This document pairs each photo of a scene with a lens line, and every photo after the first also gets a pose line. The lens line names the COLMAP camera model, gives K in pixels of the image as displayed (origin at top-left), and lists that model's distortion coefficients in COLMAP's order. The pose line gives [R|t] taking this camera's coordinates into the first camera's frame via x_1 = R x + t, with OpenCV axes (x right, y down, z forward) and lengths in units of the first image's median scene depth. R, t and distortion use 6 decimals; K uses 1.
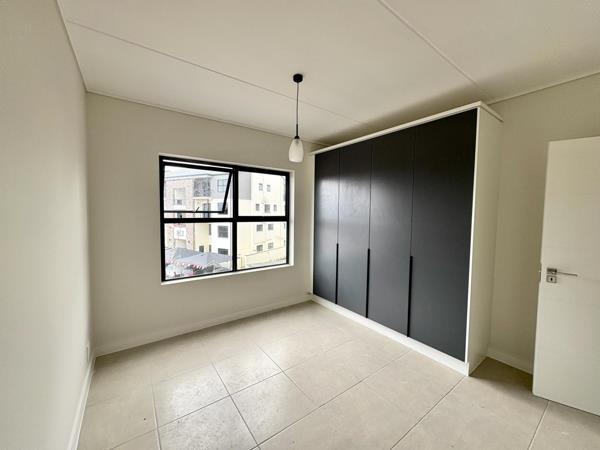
lens RADIAL K [[240.1, 0, 309.7], [0, 240.1, 222.6], [0, 0, 1]] dist [0.000309, -0.000108]
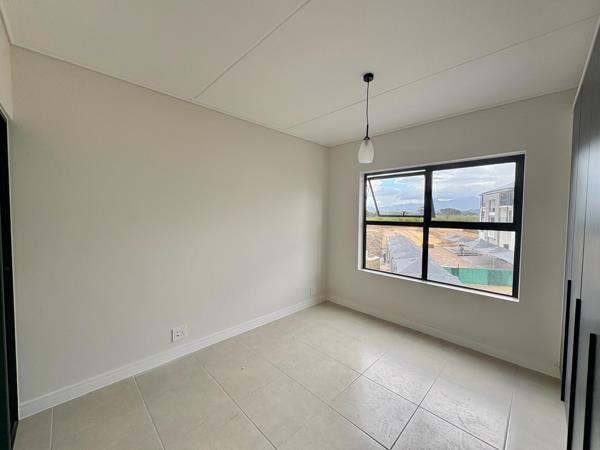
lens RADIAL K [[240.1, 0, 295.8], [0, 240.1, 221.5], [0, 0, 1]] dist [0.000309, -0.000108]
pose [[0.141324, 0.024336, -0.989664, 0.582400], [-0.046459, 0.998759, 0.017925, -0.018057], [0.988873, 0.043445, 0.142280, 0.402716]]
